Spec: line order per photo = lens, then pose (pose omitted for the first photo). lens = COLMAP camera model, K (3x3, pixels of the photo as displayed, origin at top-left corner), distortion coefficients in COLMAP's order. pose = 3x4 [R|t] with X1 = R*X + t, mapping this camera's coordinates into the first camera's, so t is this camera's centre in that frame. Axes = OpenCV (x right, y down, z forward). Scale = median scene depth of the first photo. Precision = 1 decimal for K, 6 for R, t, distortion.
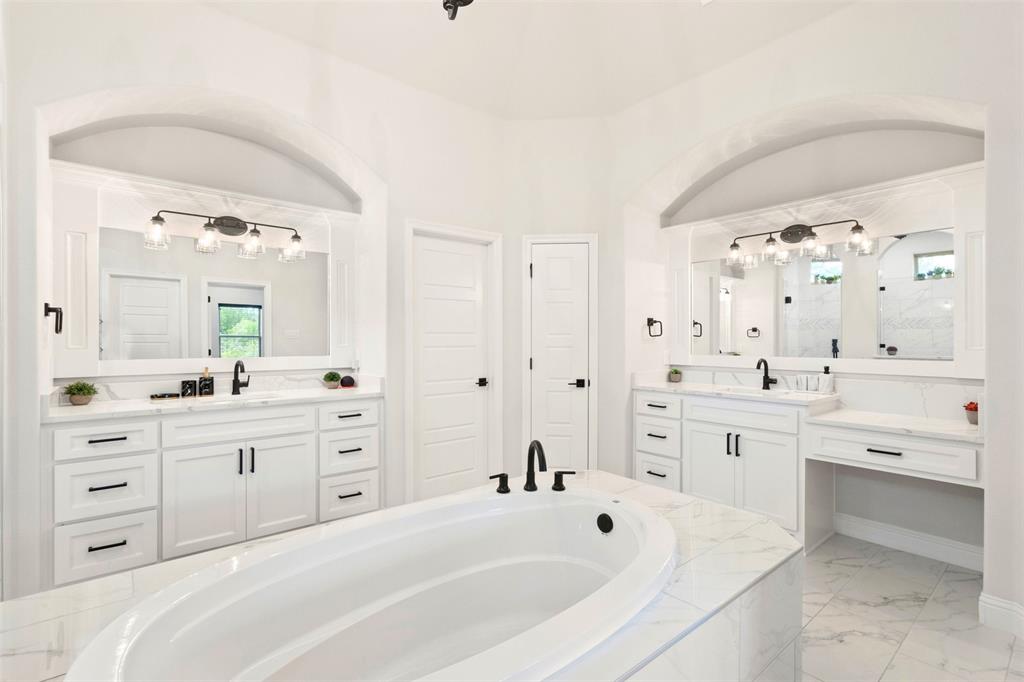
lens RADIAL K [[475.1, 0, 507.9], [0, 475.1, 340.5], [0, 0, 1]] dist [0.003690, -0.000745]
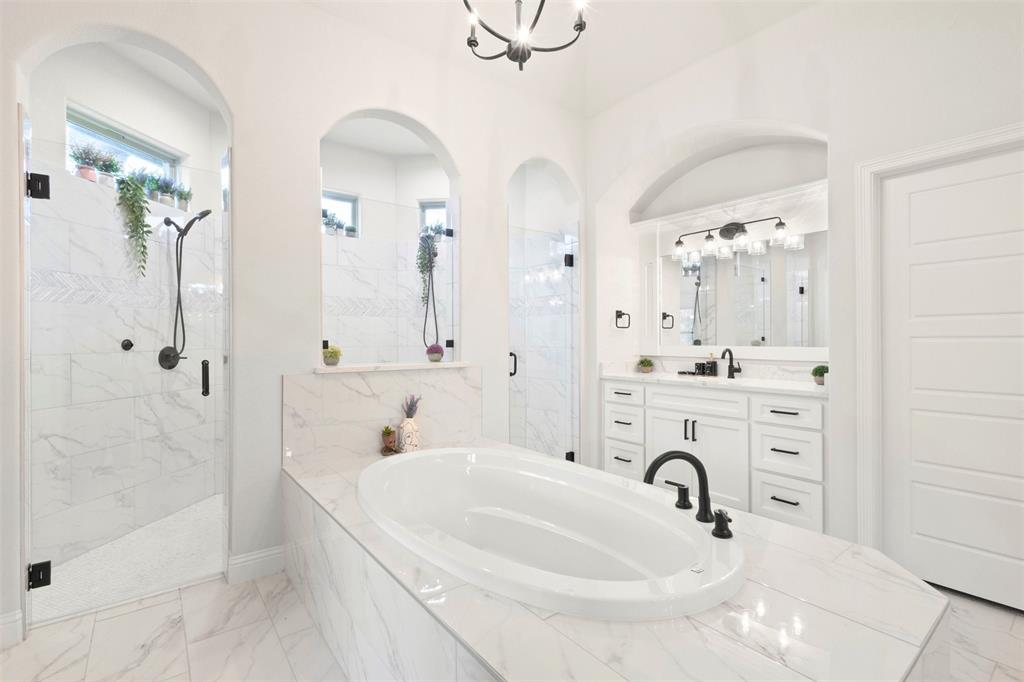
lens RADIAL K [[475.1, 0, 509.7], [0, 475.1, 338.1], [0, 0, 1]] dist [0.003690, -0.000745]
pose [[-0.044723, 0.006574, -0.998978, 0.682127], [0.010326, 0.999928, 0.006118, 0.005221], [0.998946, -0.010042, -0.044788, 0.595746]]
